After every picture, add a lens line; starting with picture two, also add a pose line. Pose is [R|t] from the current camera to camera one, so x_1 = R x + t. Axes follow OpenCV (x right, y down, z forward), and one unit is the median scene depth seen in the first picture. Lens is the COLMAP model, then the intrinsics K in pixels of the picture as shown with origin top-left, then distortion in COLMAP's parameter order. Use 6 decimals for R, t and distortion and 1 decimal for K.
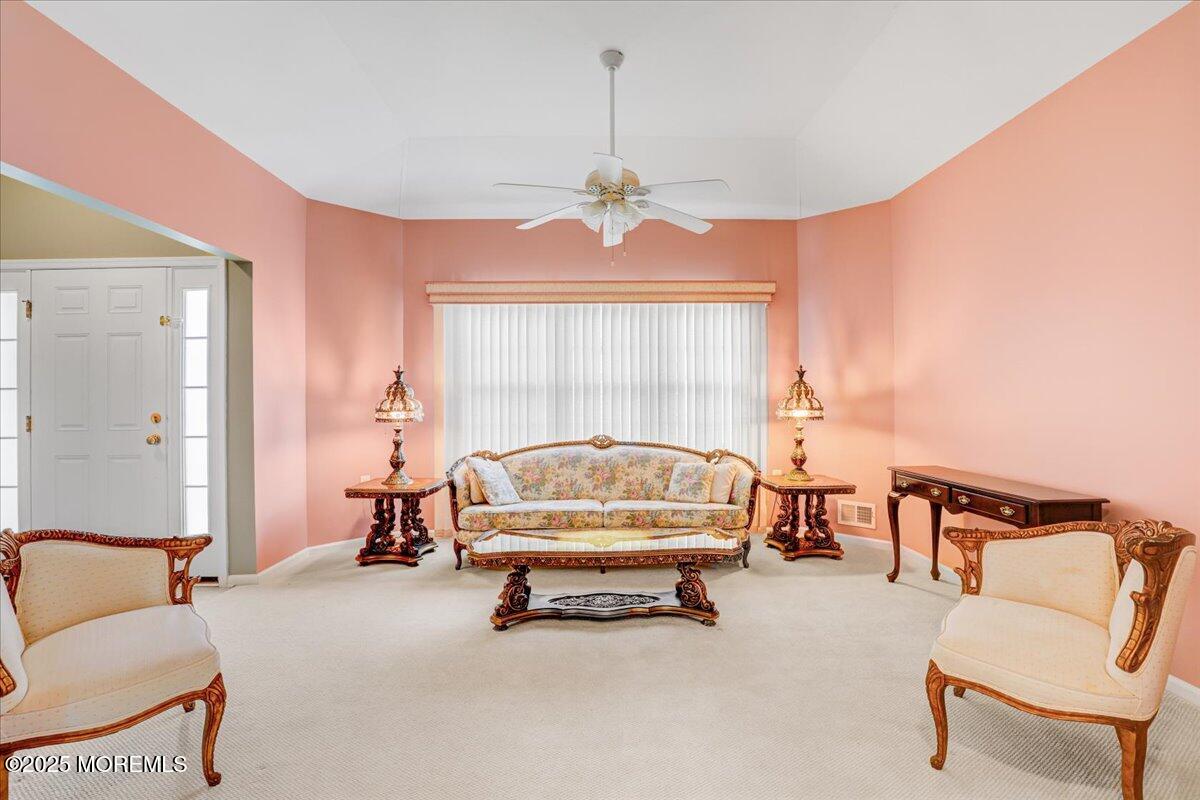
lens RADIAL K [[519.9, 0, 598.3], [0, 519.9, 404.0], [0, 0, 1]] dist [-0.043378, 0.000466]
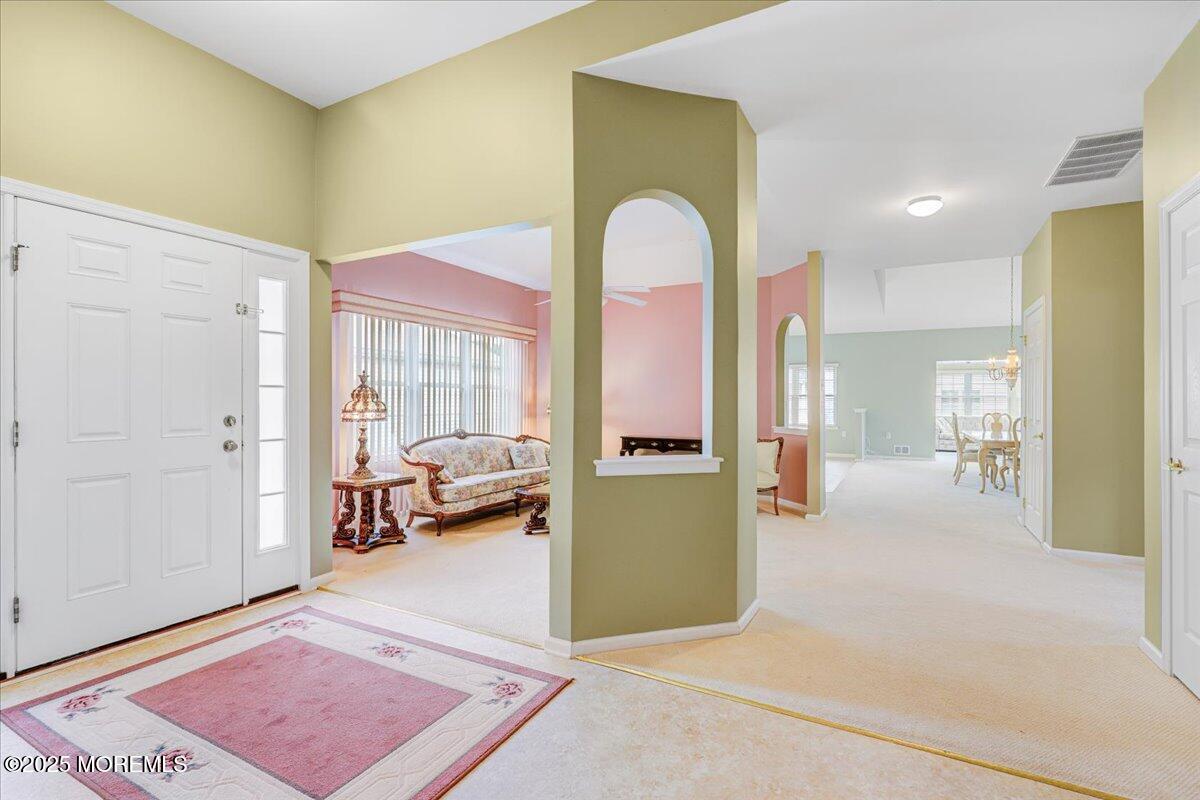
lens RADIAL K [[582.1, 0, 598.8], [0, 582.1, 401.9], [0, 0, 1]] dist [-0.003406, -0.000711]
pose [[0.478321, 0.008606, 0.878143, -1.218387], [0.000550, 0.999949, -0.010100, 0.005657], [-0.878185, 0.005314, 0.478292, -0.028019]]
